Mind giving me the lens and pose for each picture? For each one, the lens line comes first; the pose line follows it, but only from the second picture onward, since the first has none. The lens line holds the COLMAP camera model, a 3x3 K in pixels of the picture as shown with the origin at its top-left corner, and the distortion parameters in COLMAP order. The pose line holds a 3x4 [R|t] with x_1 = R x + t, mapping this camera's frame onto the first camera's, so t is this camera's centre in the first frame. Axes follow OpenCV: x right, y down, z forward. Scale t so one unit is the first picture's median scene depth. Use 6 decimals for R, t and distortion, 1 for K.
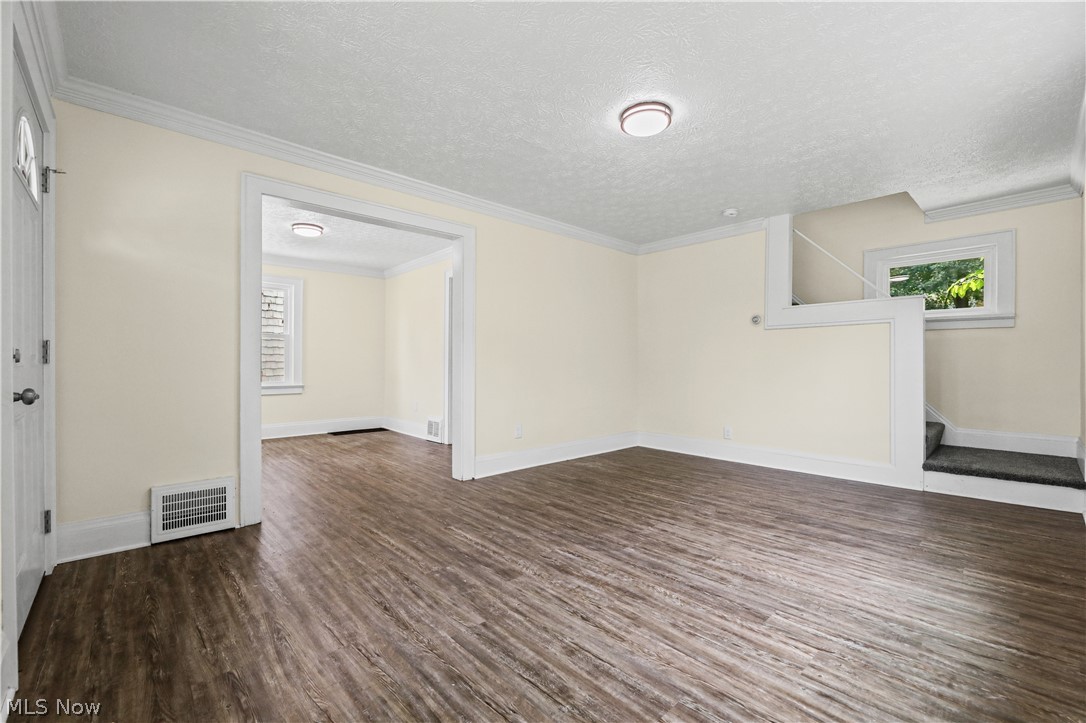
lens RADIAL K [[446.0, 0, 539.0], [0, 446.0, 369.1], [0, 0, 1]] dist [-0.001300, -0.000233]
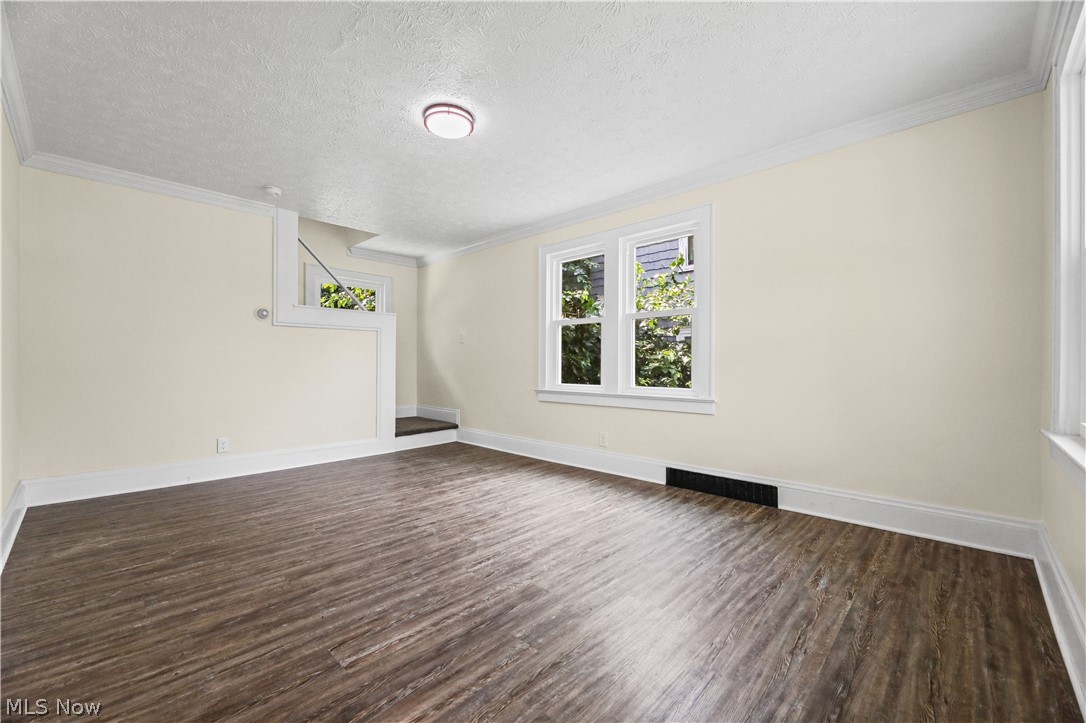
lens RADIAL K [[446.0, 0, 539.0], [0, 446.0, 369.1], [0, 0, 1]] dist [-0.001300, -0.000233]
pose [[-0.054413, -0.011090, 0.998457, -0.784492], [0.009210, 0.999890, 0.011608, -0.002796], [-0.998476, 0.009827, -0.054305, 0.838023]]
